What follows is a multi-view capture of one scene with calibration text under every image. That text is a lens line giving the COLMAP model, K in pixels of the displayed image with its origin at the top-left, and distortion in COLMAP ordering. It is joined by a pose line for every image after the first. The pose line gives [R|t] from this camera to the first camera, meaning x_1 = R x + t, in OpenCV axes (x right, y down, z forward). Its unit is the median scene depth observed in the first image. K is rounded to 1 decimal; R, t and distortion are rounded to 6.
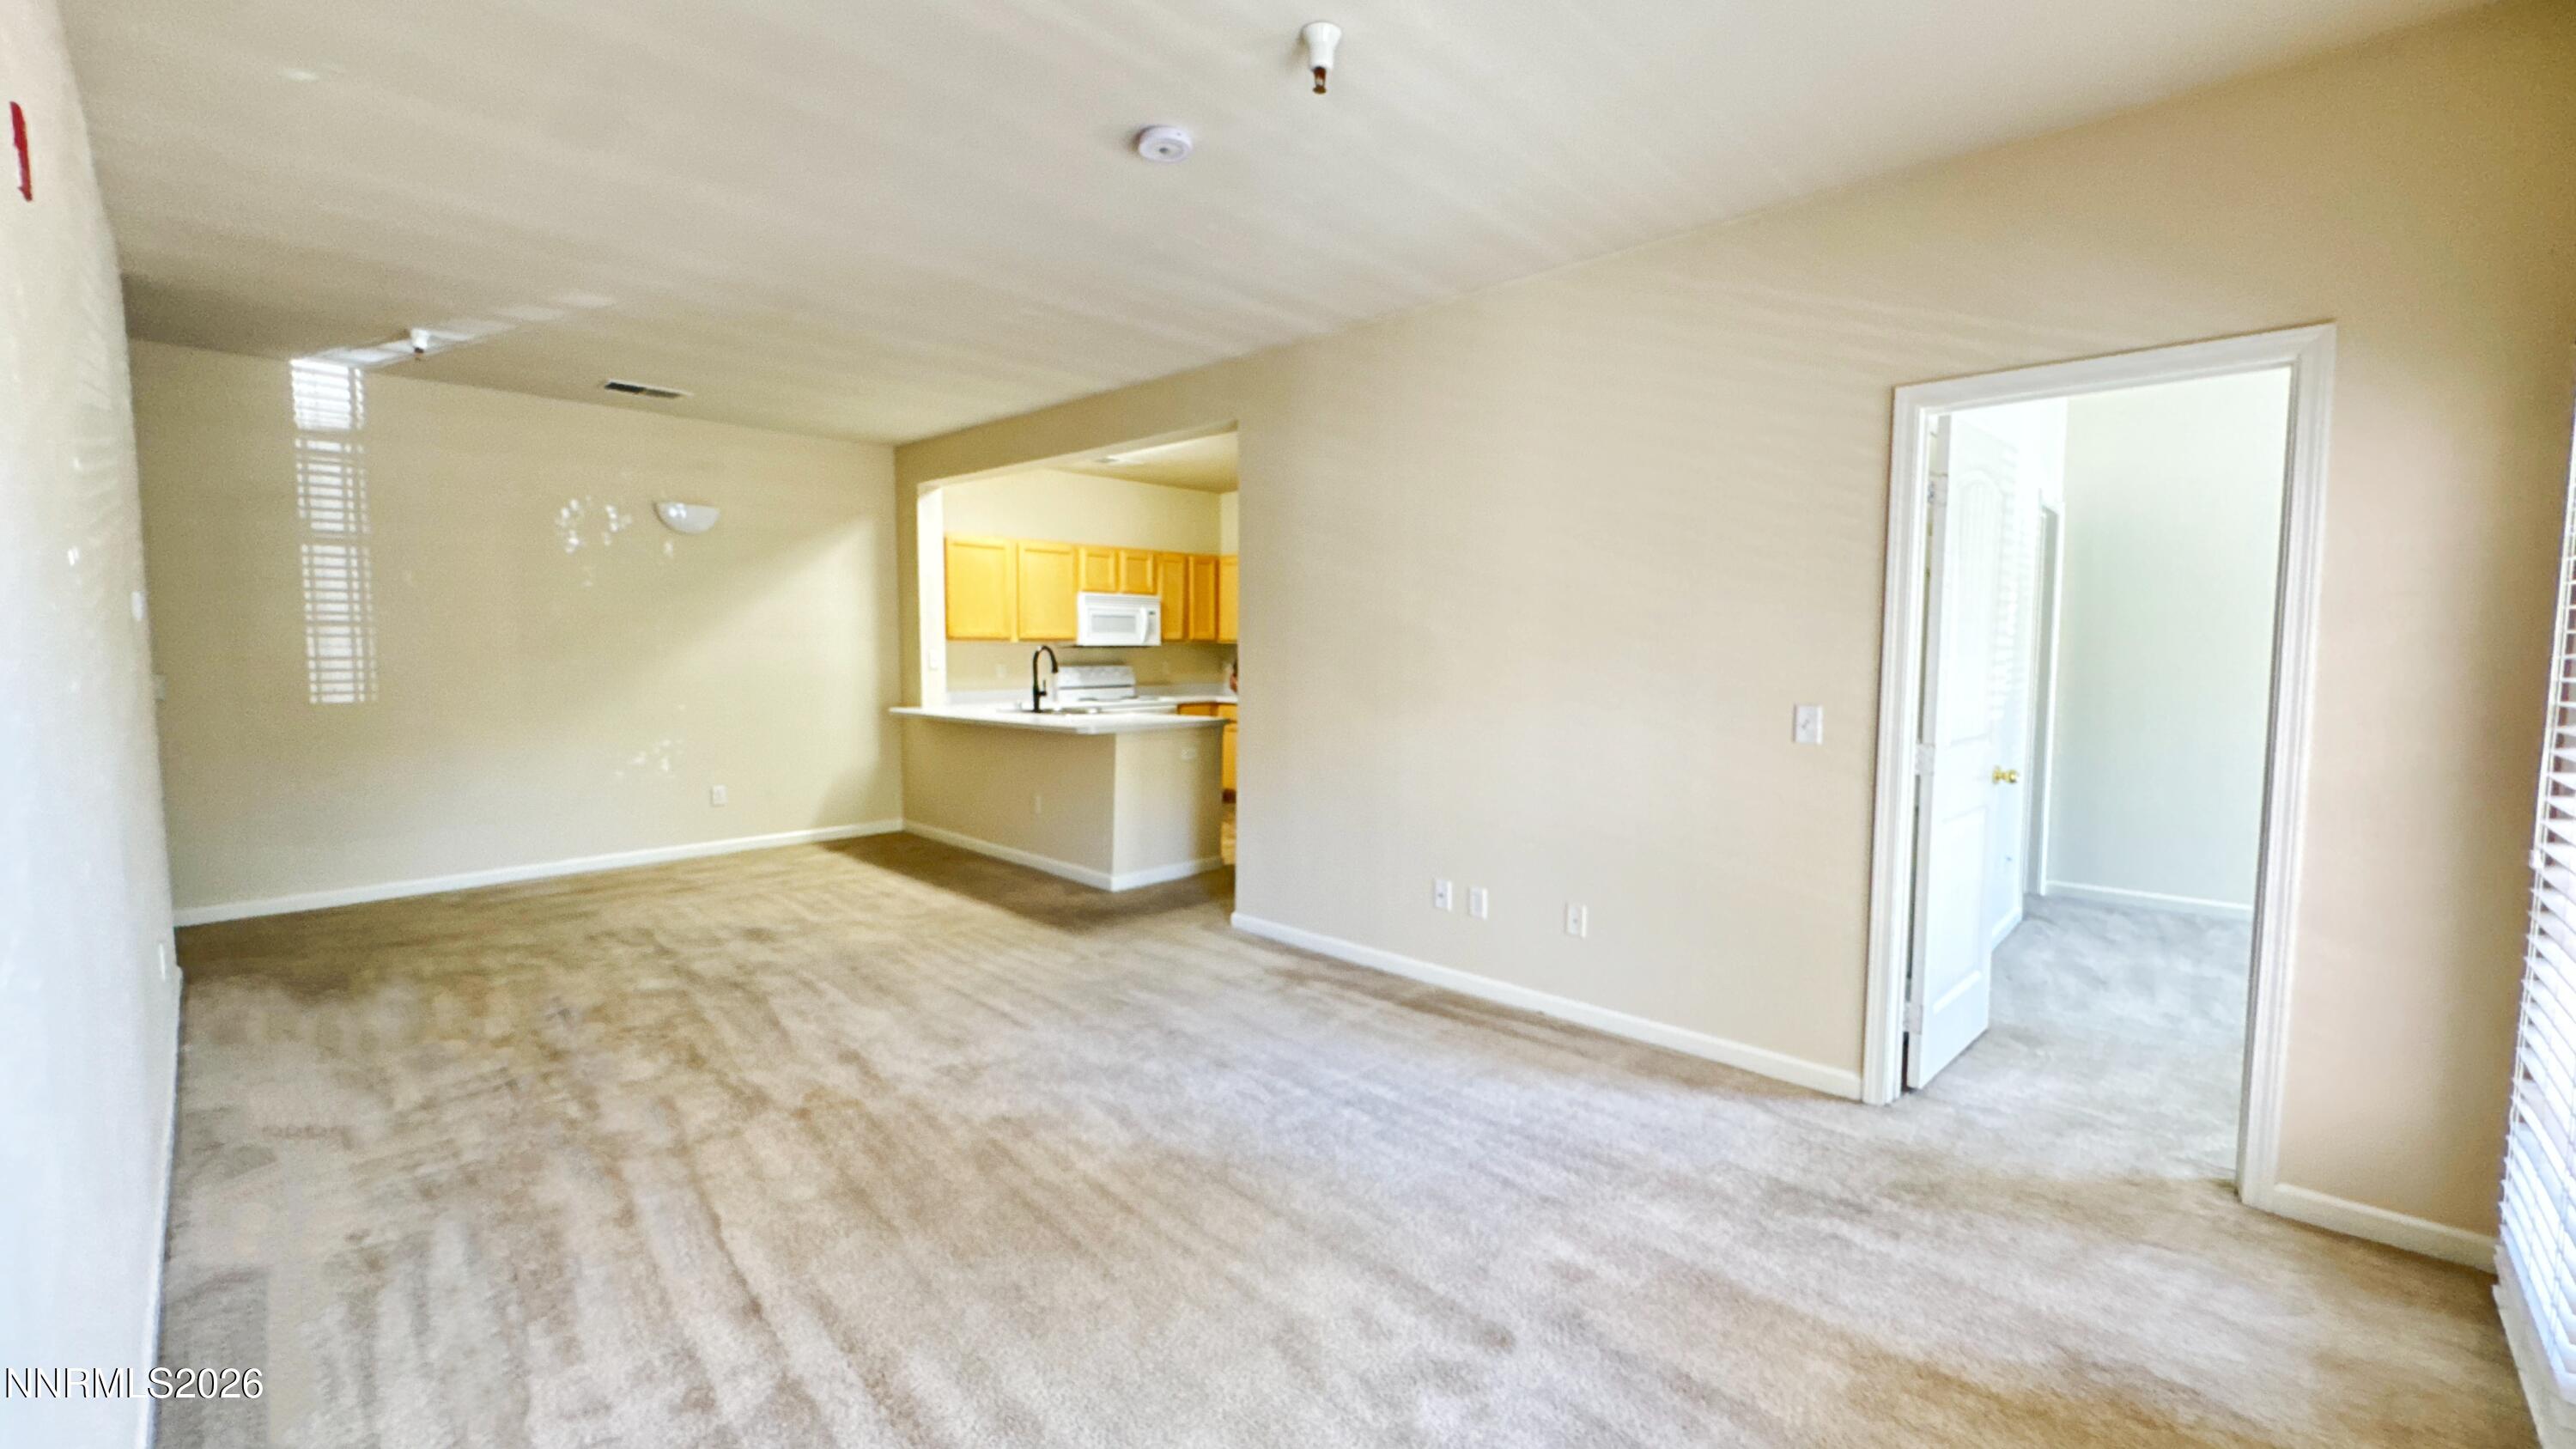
lens RADIAL K [[1041.6, 0, 1282.9], [0, 1041.6, 722.9], [0, 0, 1]] dist [0.002926, -0.000262]
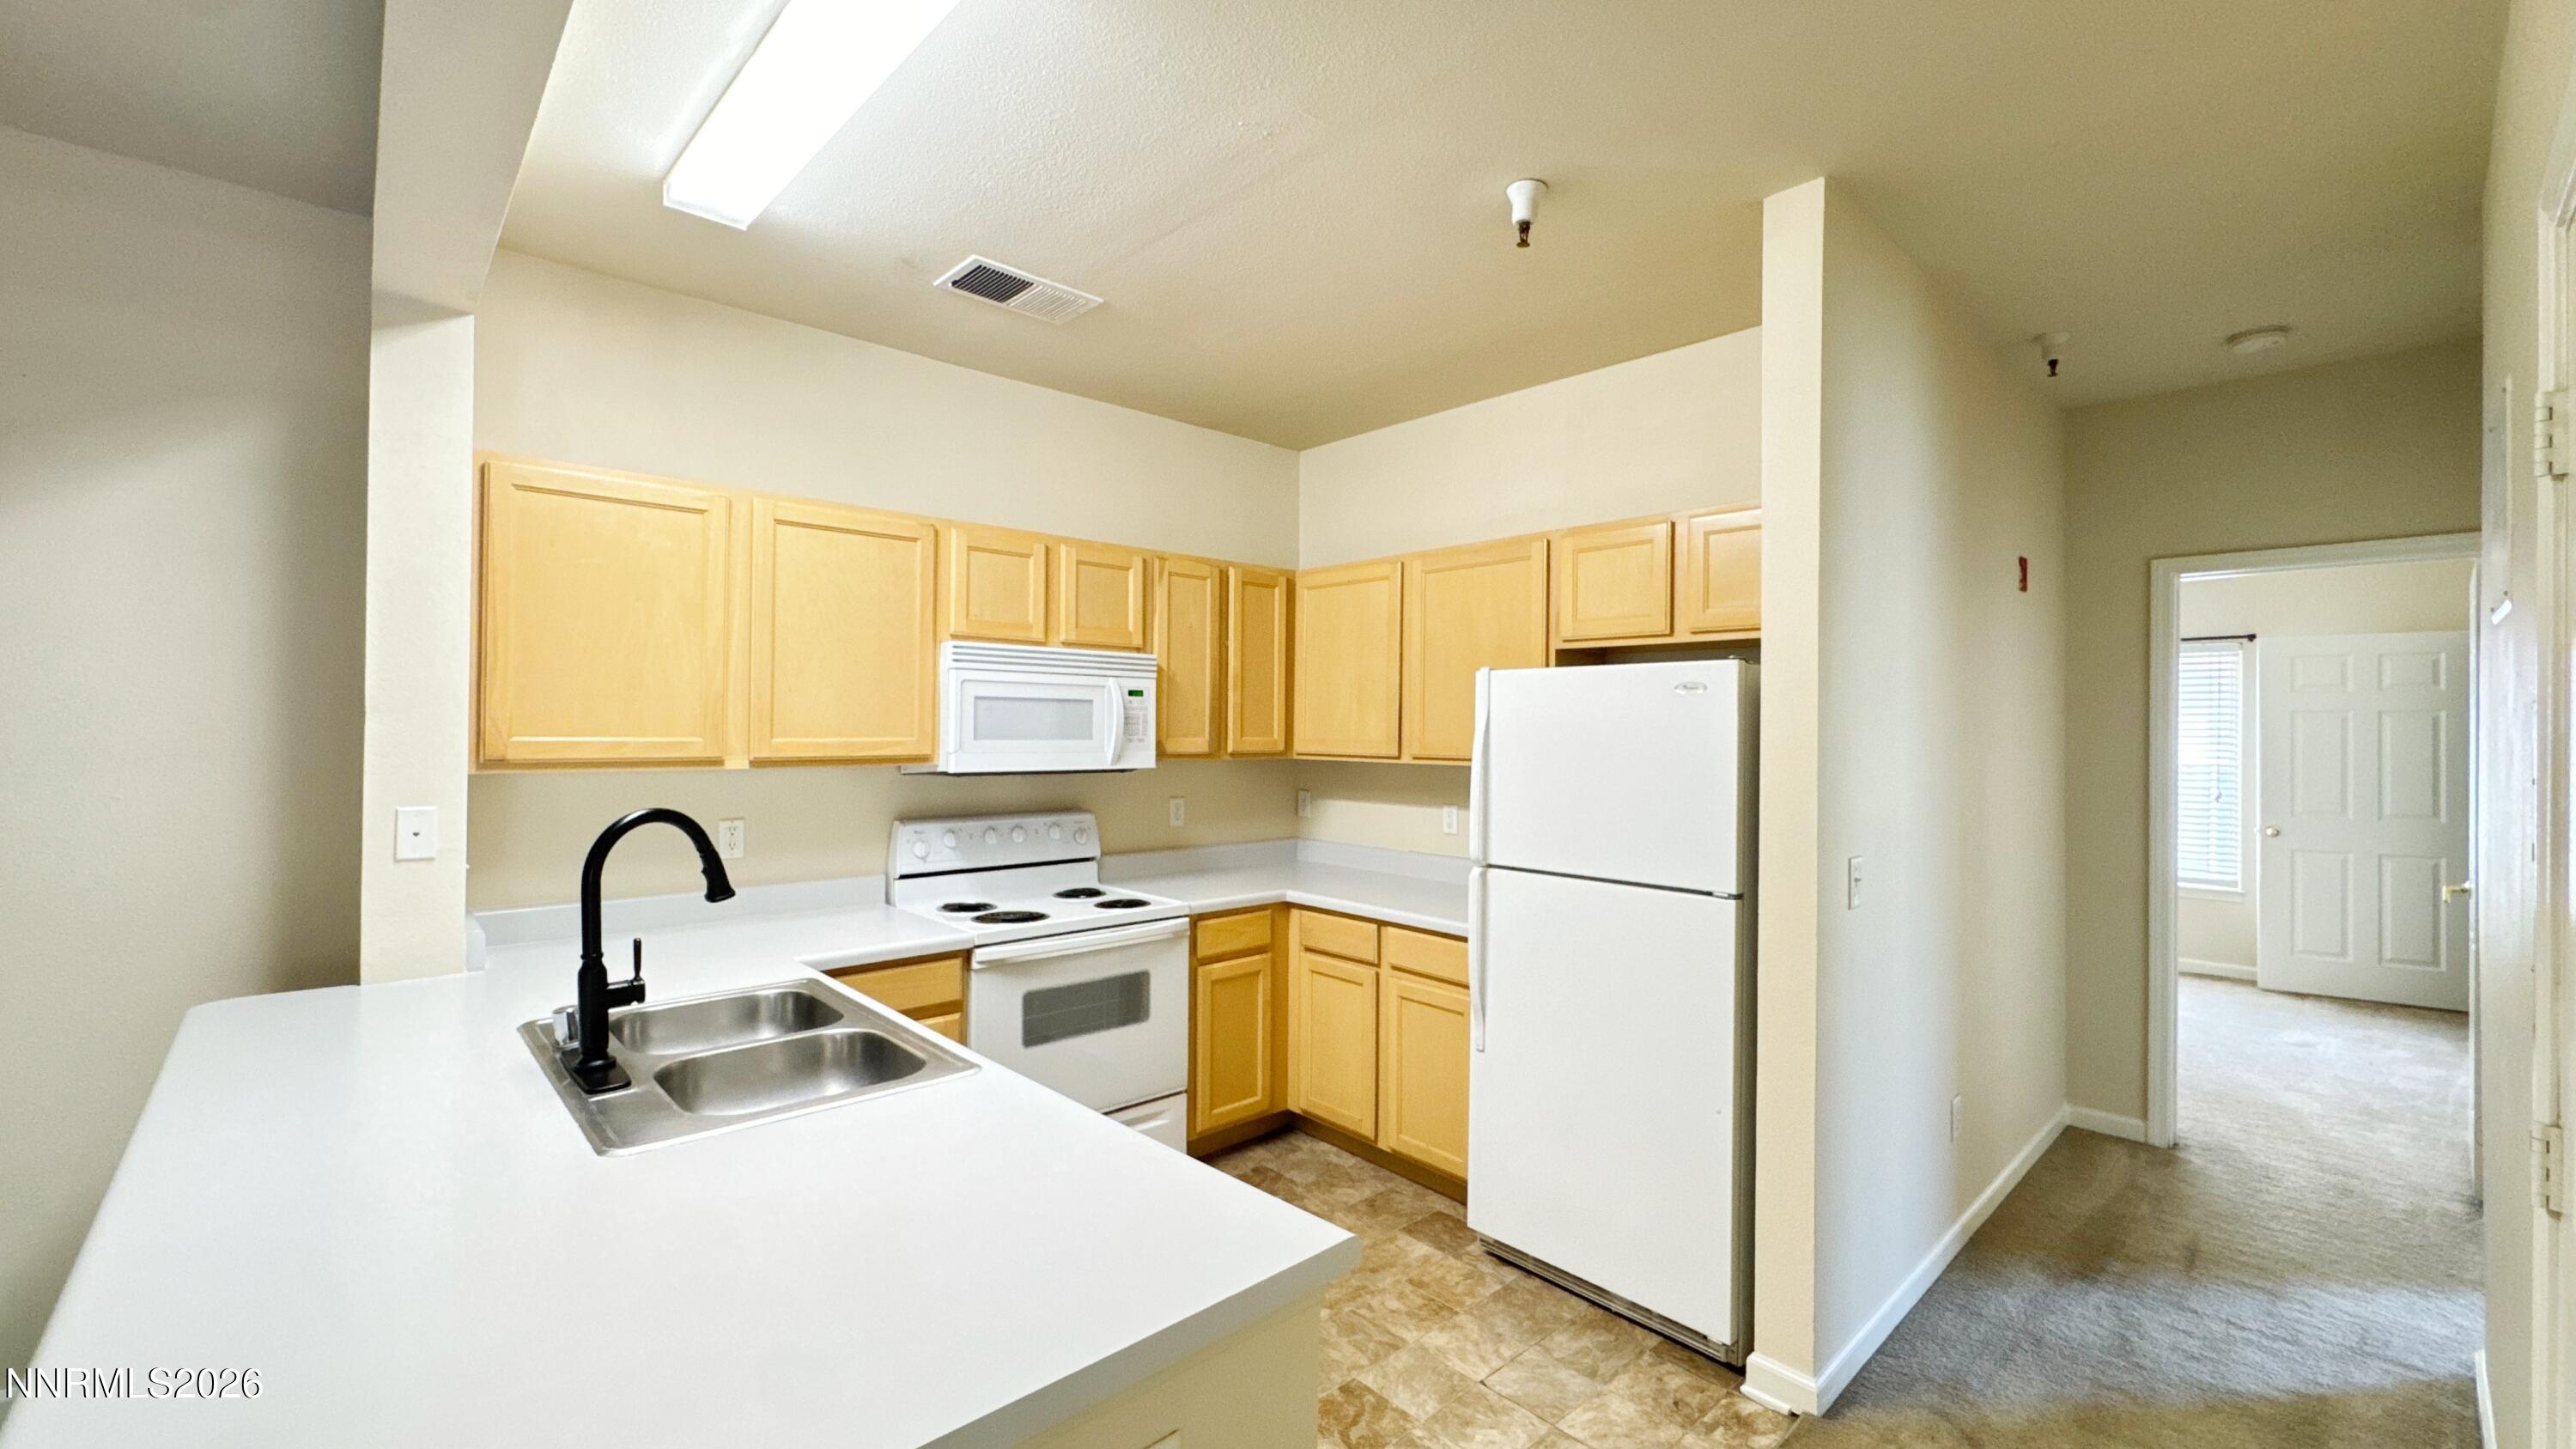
lens RADIAL K [[1041.6, 0, 1287.2], [0, 1041.6, 722.5], [0, 0, 1]] dist [0.002926, -0.000262]
pose [[0.997967, 0.010338, -0.062890, -0.038412], [-0.015245, 0.996832, -0.078057, -0.062826], [0.061883, 0.078857, 0.994963, 0.594174]]
